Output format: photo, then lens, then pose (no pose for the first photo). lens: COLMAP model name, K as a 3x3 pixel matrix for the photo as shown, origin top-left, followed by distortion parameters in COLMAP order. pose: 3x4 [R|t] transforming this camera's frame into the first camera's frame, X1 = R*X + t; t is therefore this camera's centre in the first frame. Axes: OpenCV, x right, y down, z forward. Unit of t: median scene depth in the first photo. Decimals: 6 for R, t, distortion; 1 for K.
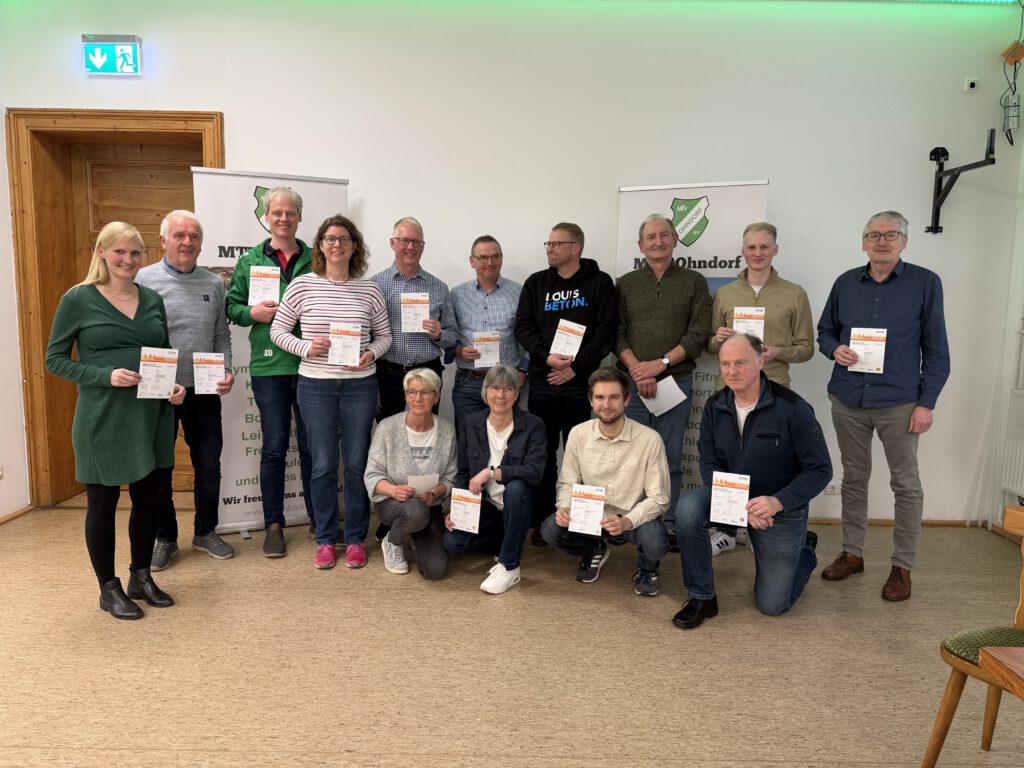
lens RADIAL K [[717.5, 0, 514.2], [0, 717.5, 389.1], [0, 0, 1]] dist [-0.013654, -0.006542]
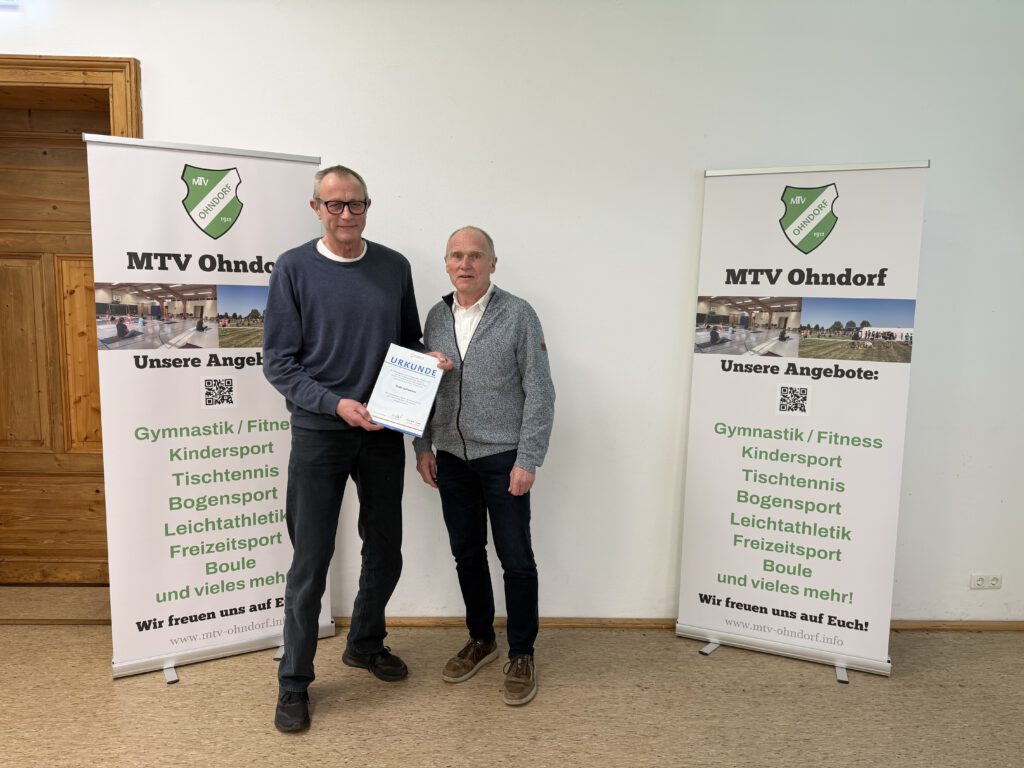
lens RADIAL K [[717.5, 0, 510.1], [0, 717.5, 378.1], [0, 0, 1]] dist [-0.013654, -0.006542]
pose [[0.999313, -0.004363, 0.036803, -0.076036], [0.004782, 0.999925, -0.011317, -0.070156], [-0.036751, 0.011485, 0.999258, 0.306452]]
